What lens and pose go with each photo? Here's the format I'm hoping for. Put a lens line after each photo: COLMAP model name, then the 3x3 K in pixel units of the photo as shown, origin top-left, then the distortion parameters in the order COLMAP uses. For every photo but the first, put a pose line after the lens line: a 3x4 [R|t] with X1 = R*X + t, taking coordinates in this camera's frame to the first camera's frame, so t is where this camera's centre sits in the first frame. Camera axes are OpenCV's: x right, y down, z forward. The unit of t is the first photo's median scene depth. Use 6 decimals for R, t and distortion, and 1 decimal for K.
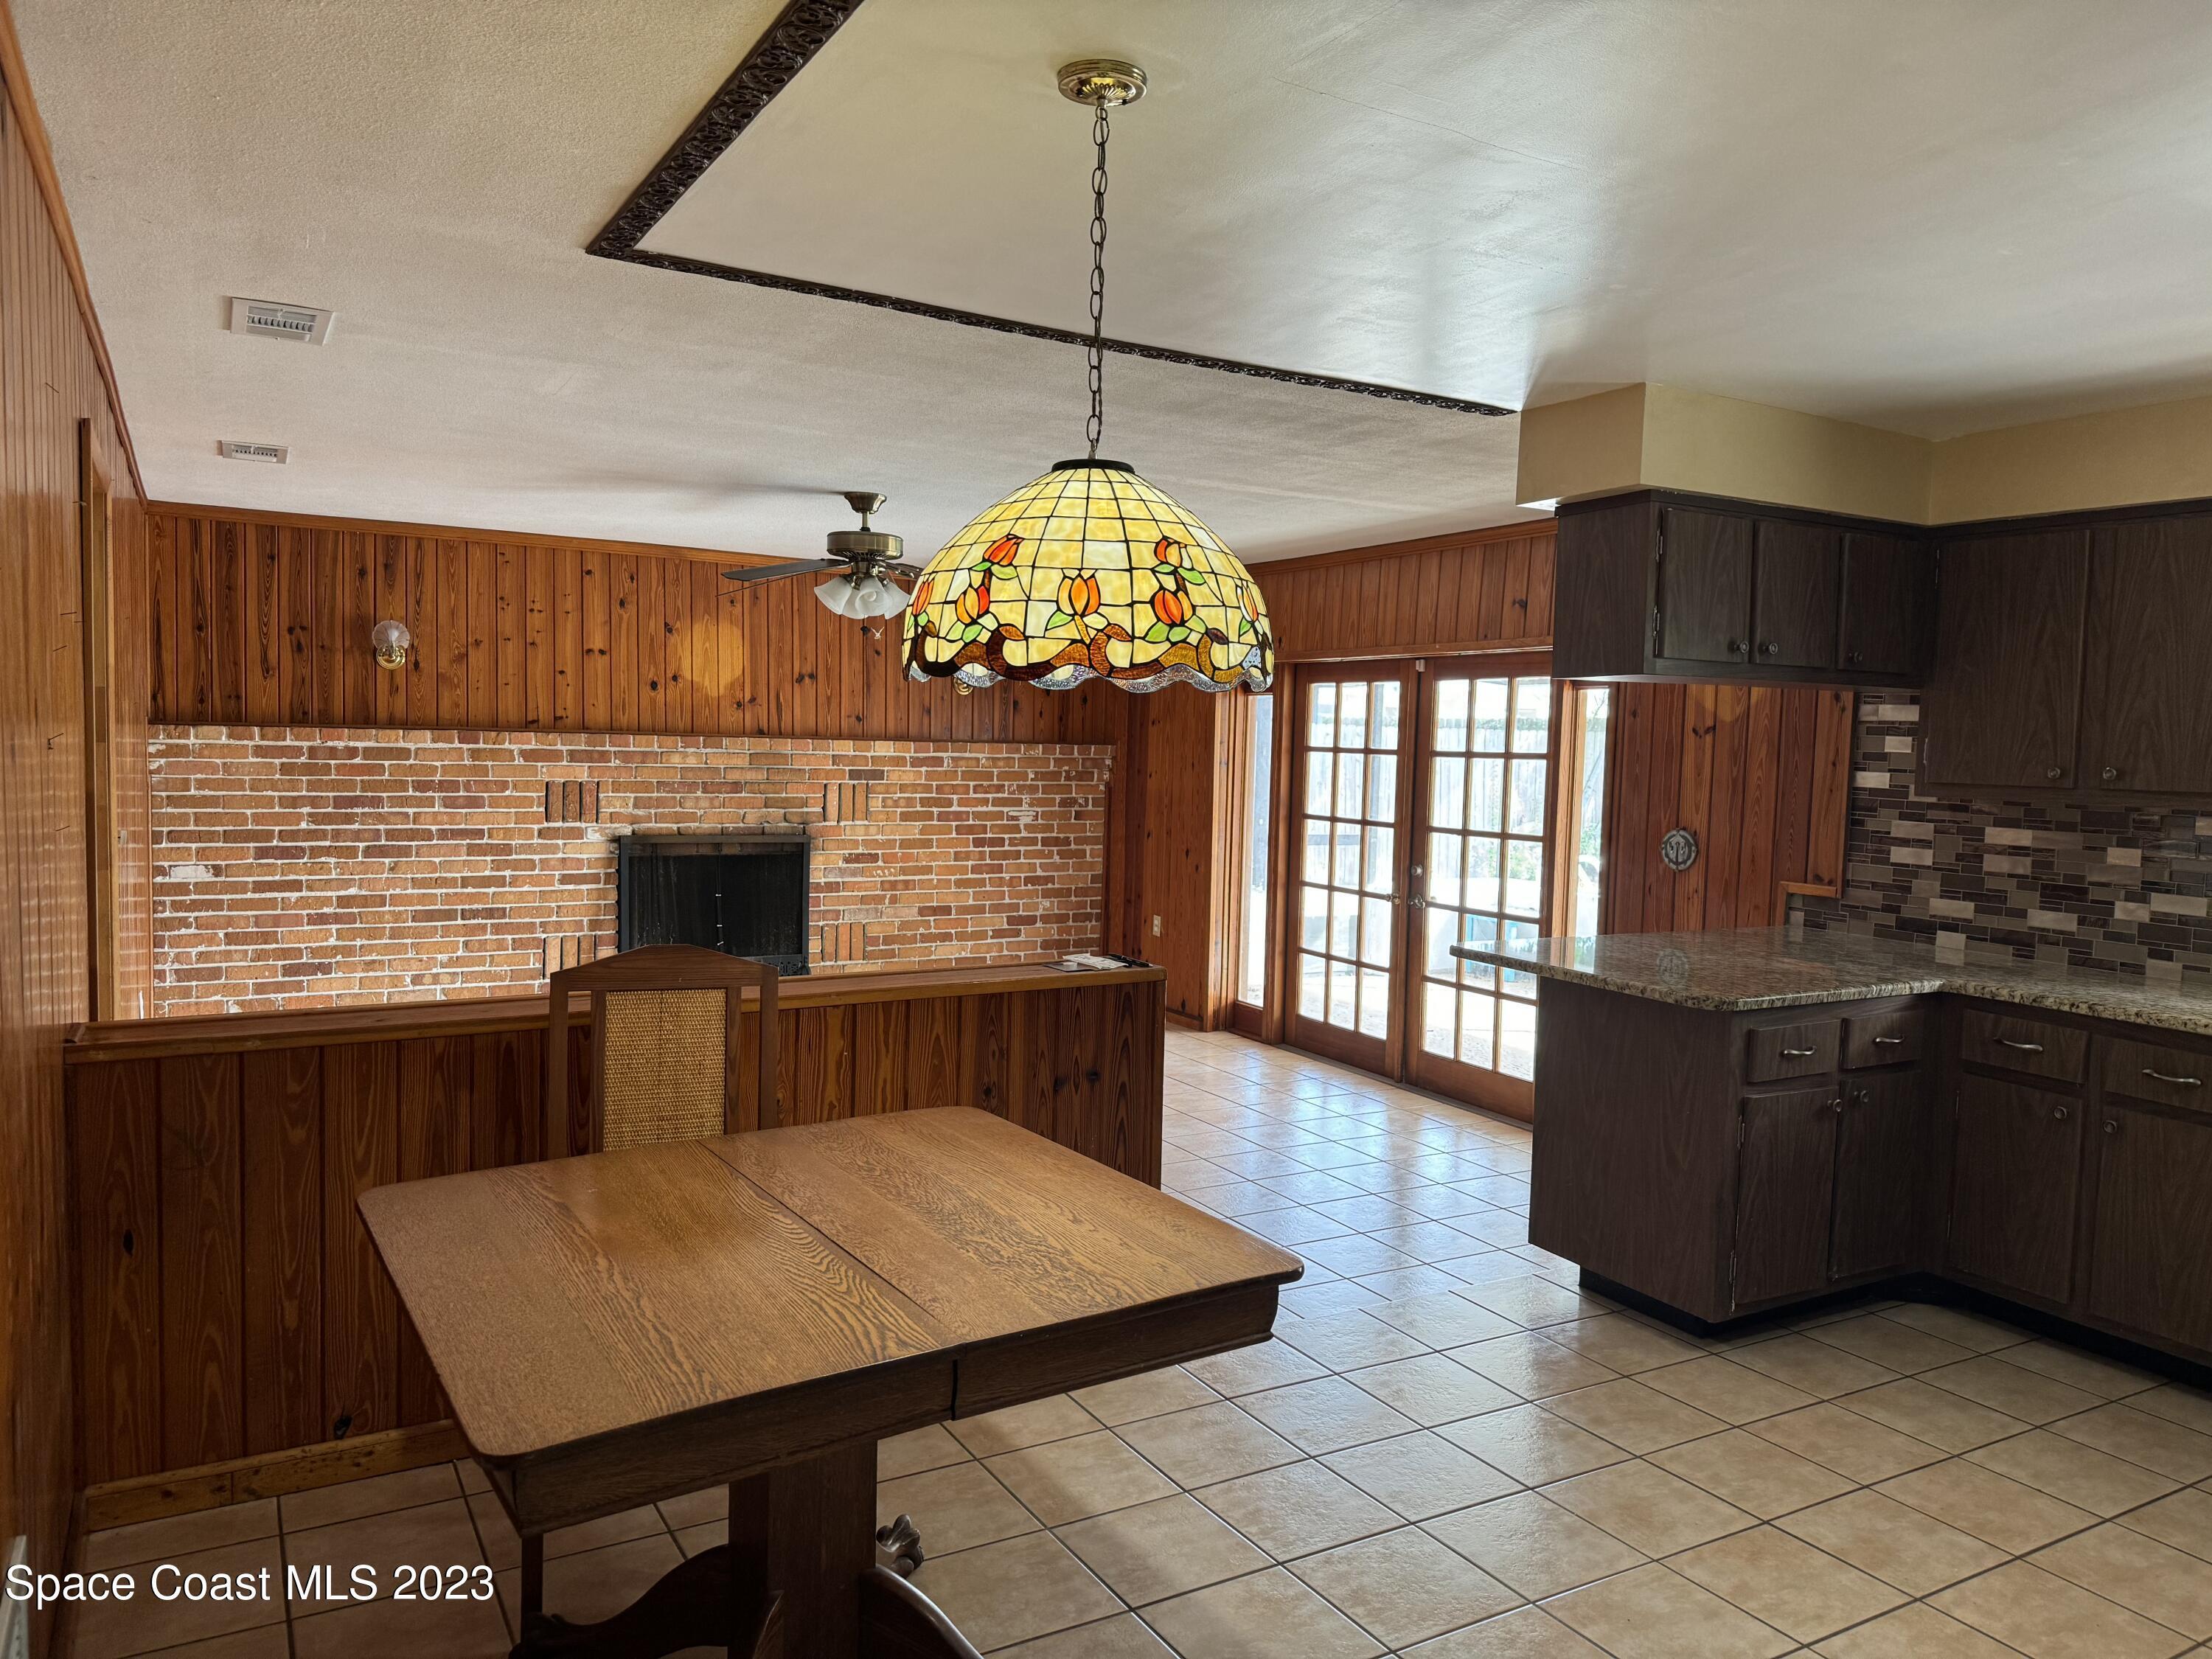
lens RADIAL K [[1560.5, 0, 1123.6], [0, 1560.5, 861.2], [0, 0, 1]] dist [0.075957, -0.093598]
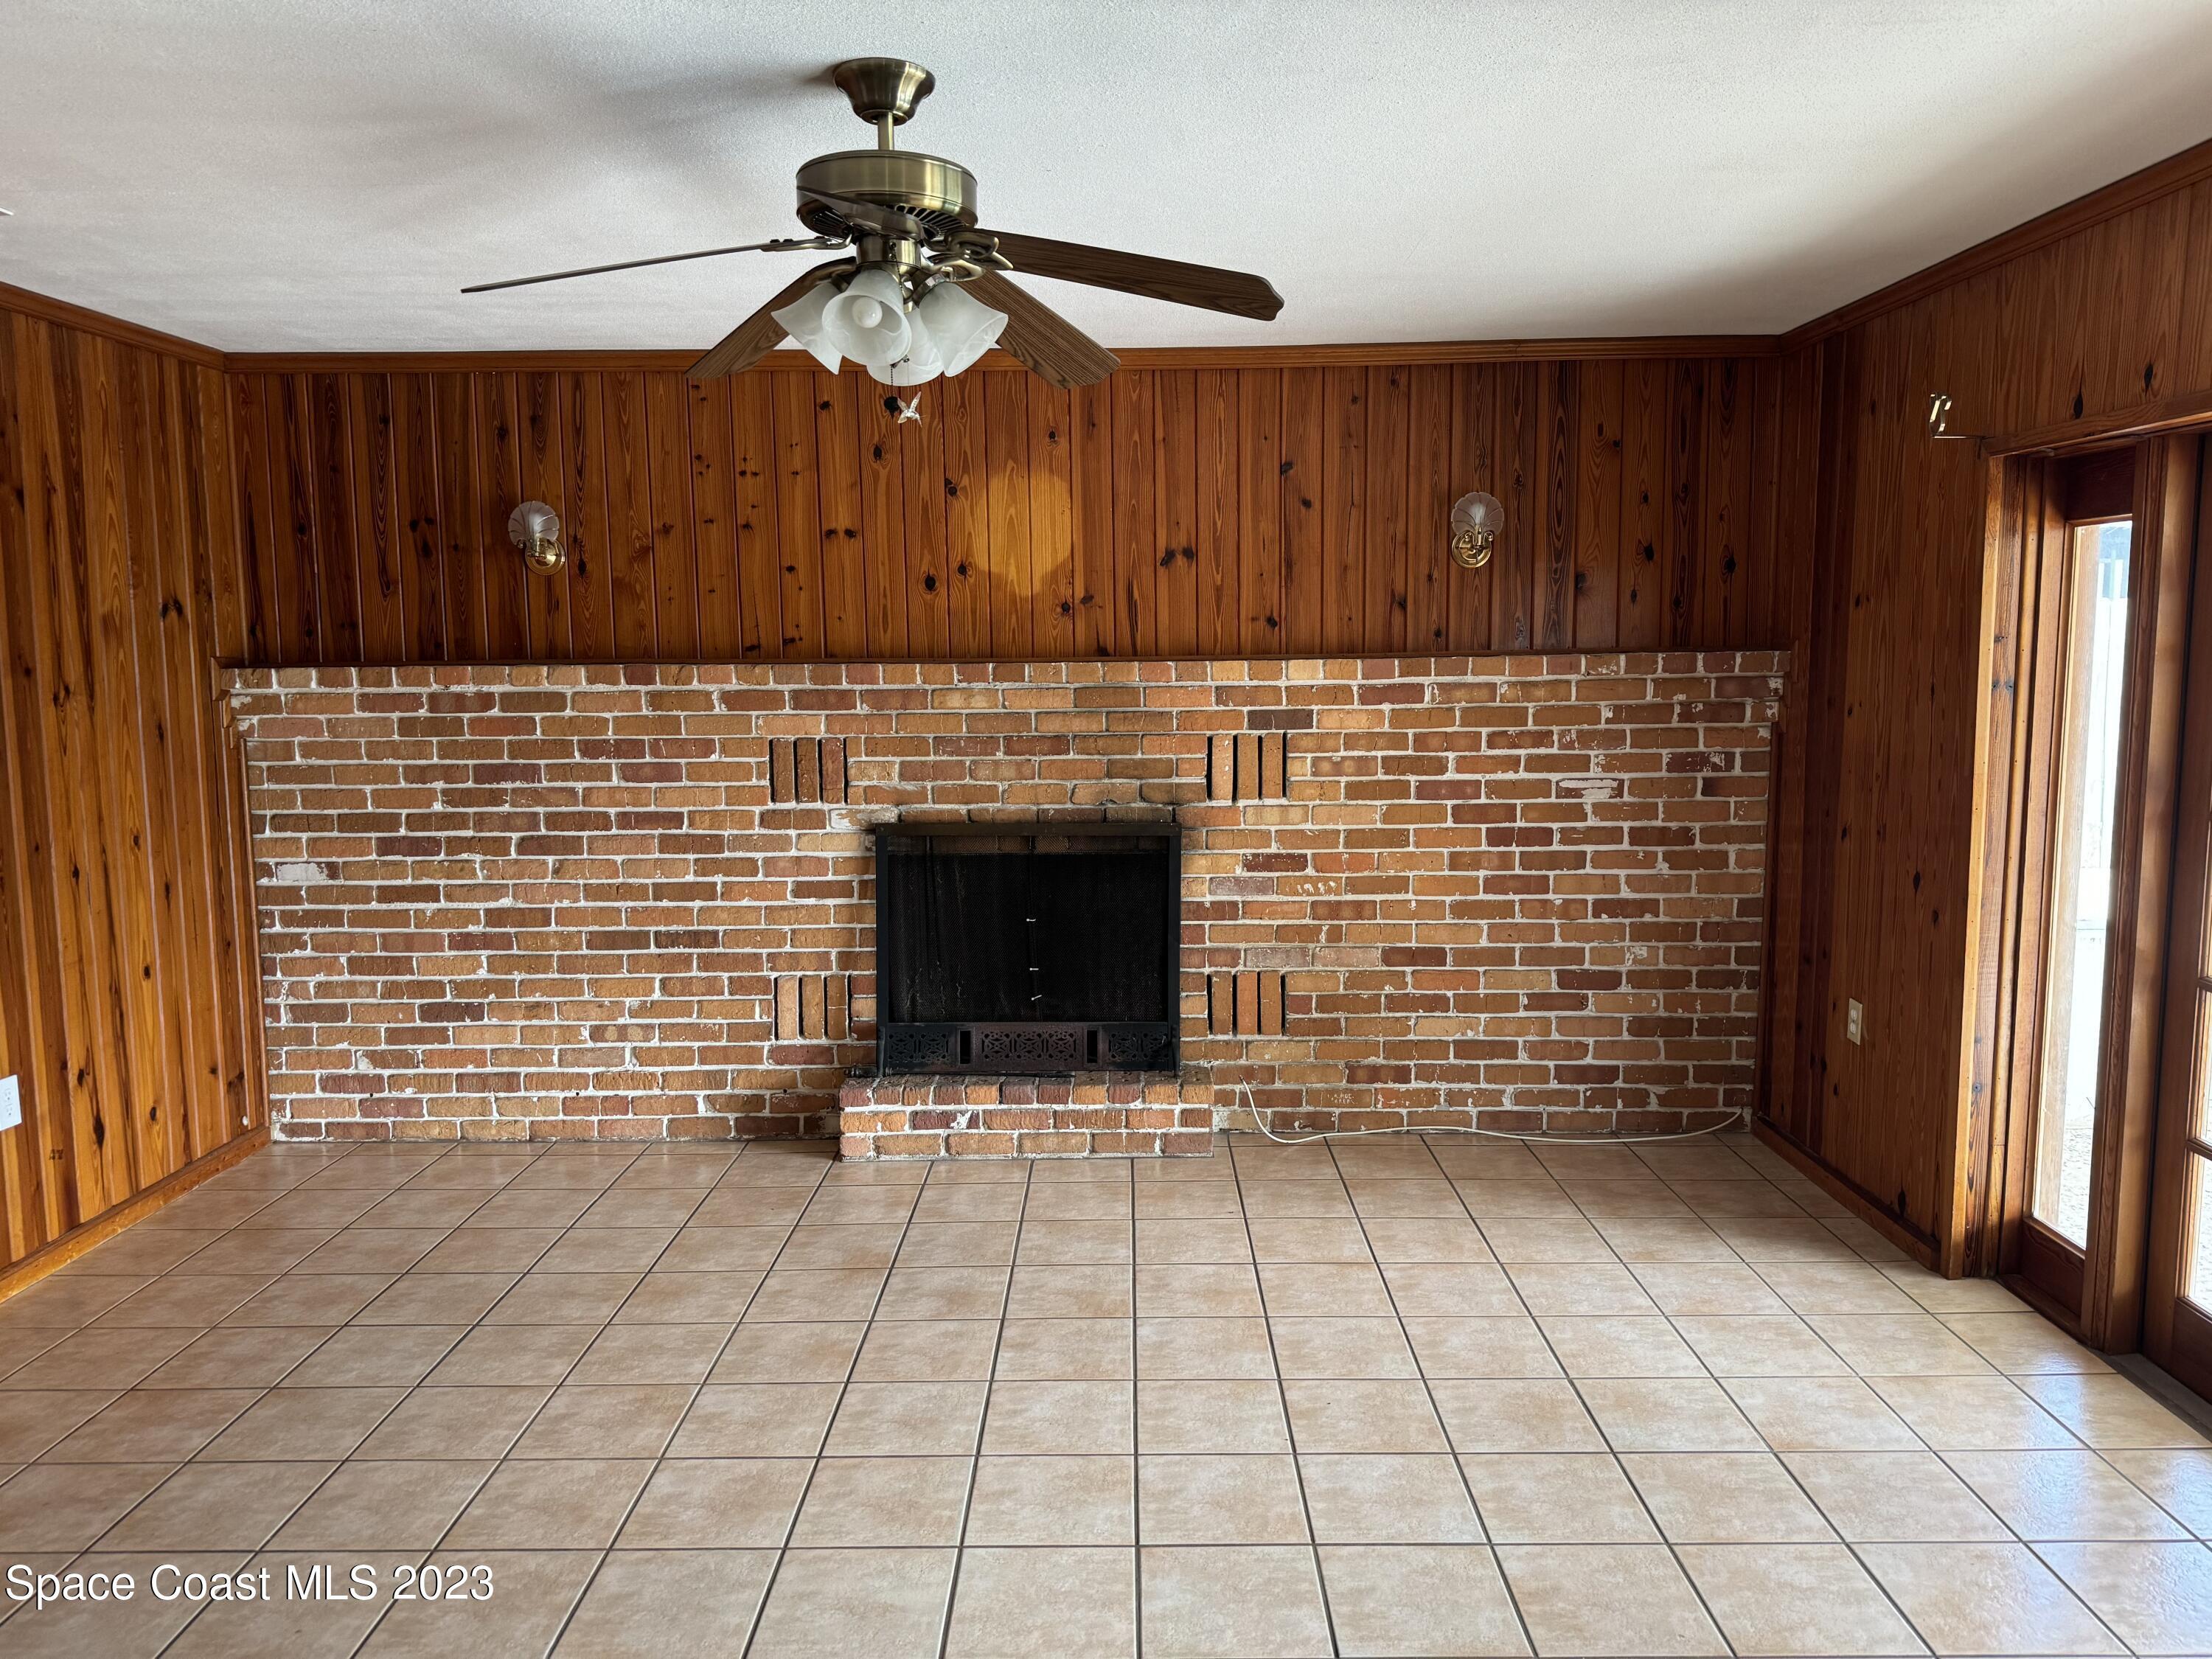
lens RADIAL K [[1560.5, 0, 1092.4], [0, 1560.5, 826.2], [0, 0, 1]] dist [0.075957, -0.093598]
pose [[0.855869, 0.025274, -0.516574, 0.077695], [-0.010396, 0.999444, 0.031674, -0.035163], [0.517088, -0.021738, 0.855656, 0.496031]]
